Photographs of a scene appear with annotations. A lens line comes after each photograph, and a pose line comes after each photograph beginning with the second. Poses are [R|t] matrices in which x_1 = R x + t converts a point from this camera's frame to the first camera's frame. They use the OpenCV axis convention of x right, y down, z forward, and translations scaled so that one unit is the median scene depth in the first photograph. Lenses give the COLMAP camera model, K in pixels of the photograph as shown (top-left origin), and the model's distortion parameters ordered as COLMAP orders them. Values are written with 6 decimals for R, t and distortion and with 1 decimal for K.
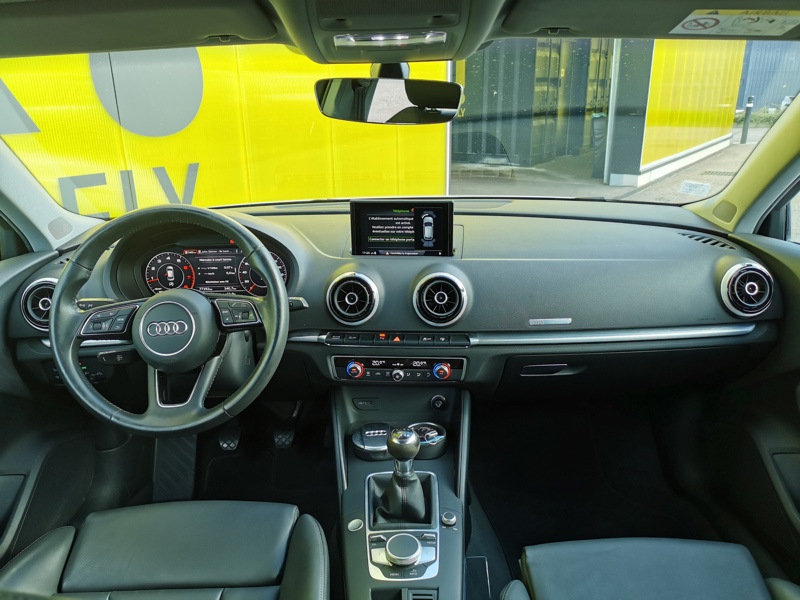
lens RADIAL K [[666.4, 0, 400.0], [0, 666.4, 300.0], [0, 0, 1]] dist [0.006571, -0.003399]
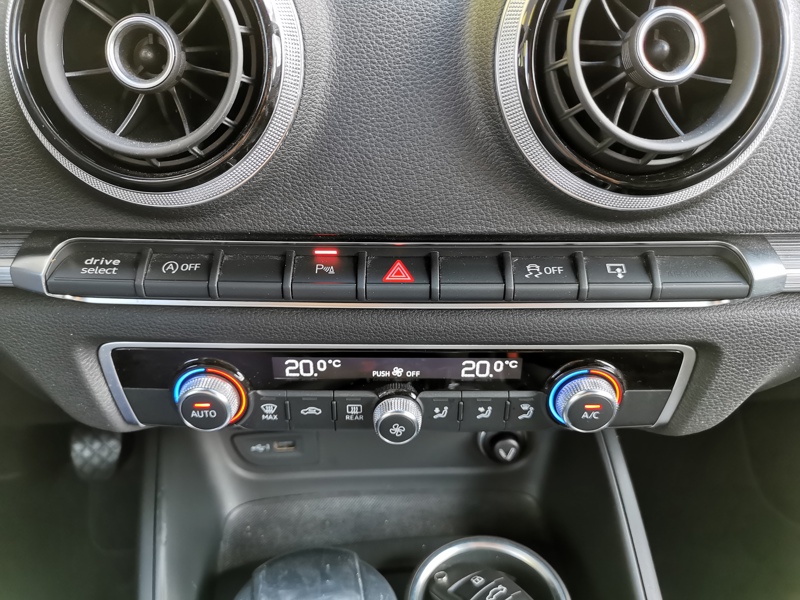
lens RADIAL K [[666.4, 0, 400.0], [0, 666.4, 300.0], [0, 0, 1]] dist [0.006571, -0.003399]
pose [[0.994935, -0.023934, 0.097633, -0.024024], [0.003023, 0.977928, 0.208921, 0.023501], [-0.100479, -0.207568, 0.973047, 0.785533]]
